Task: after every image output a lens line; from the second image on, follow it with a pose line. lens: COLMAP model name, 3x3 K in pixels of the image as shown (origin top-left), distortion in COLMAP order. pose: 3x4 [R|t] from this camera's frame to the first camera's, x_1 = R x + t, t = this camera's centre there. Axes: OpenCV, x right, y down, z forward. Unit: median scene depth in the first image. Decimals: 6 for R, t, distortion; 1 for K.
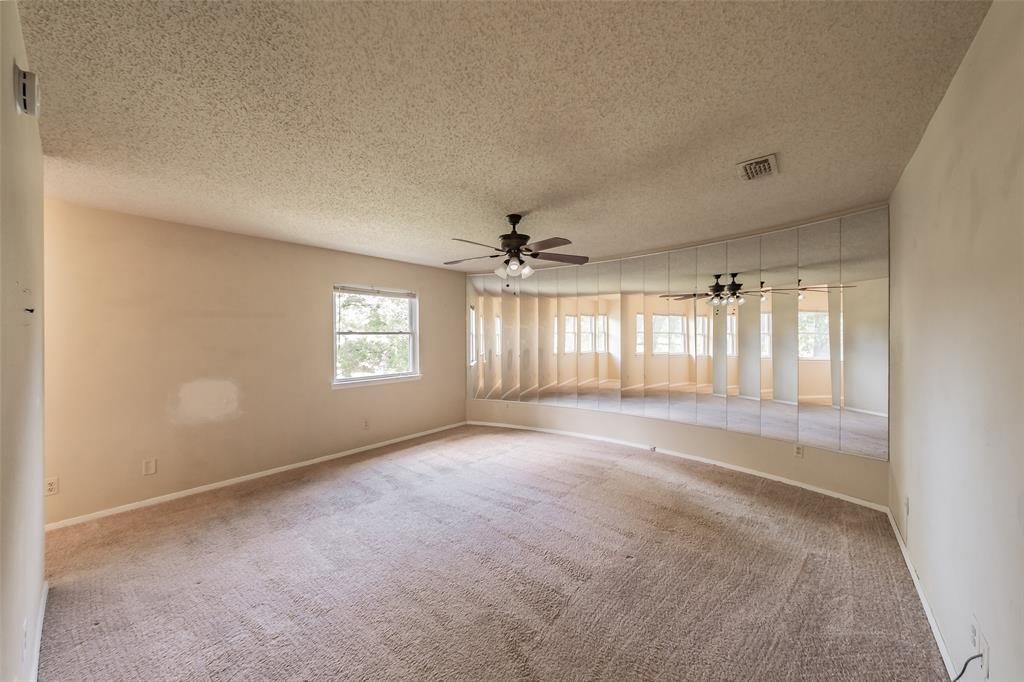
lens RADIAL K [[379.6, 0, 520.5], [0, 379.6, 337.4], [0, 0, 1]] dist [-0.000639, -0.000027]
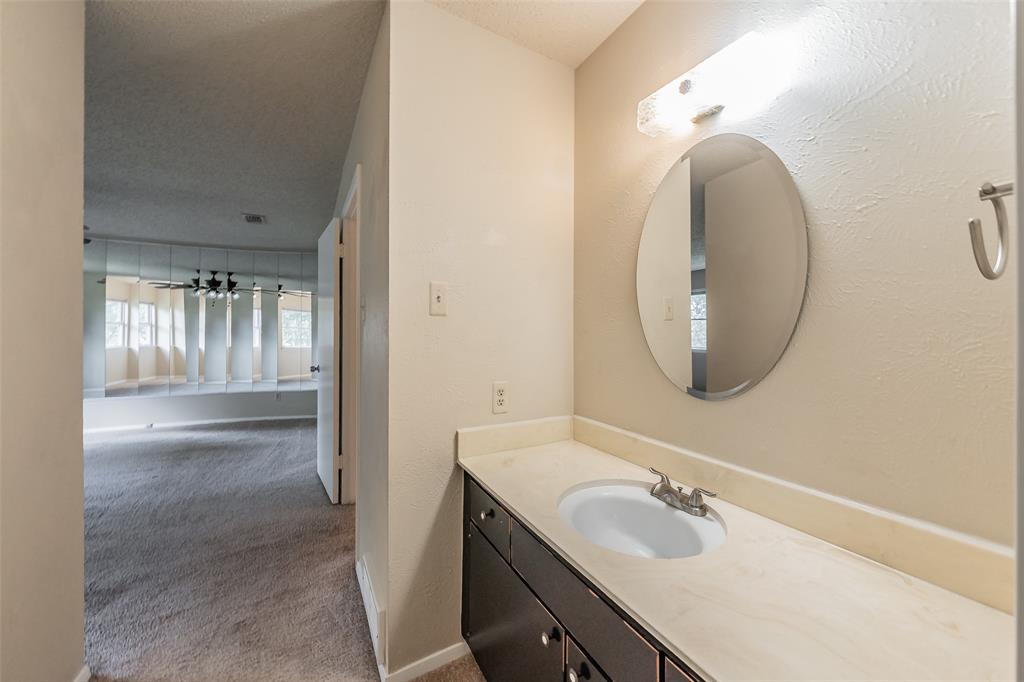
lens RADIAL K [[353.5, 0, 483.7], [0, 353.5, 333.1], [0, 0, 1]] dist [-0.000274, 0.000016]
pose [[0.411539, 0.004408, 0.911382, -0.114762], [-0.003257, 0.999989, -0.003366, 0.021668], [-0.911386, -0.001583, 0.411549, -0.173816]]
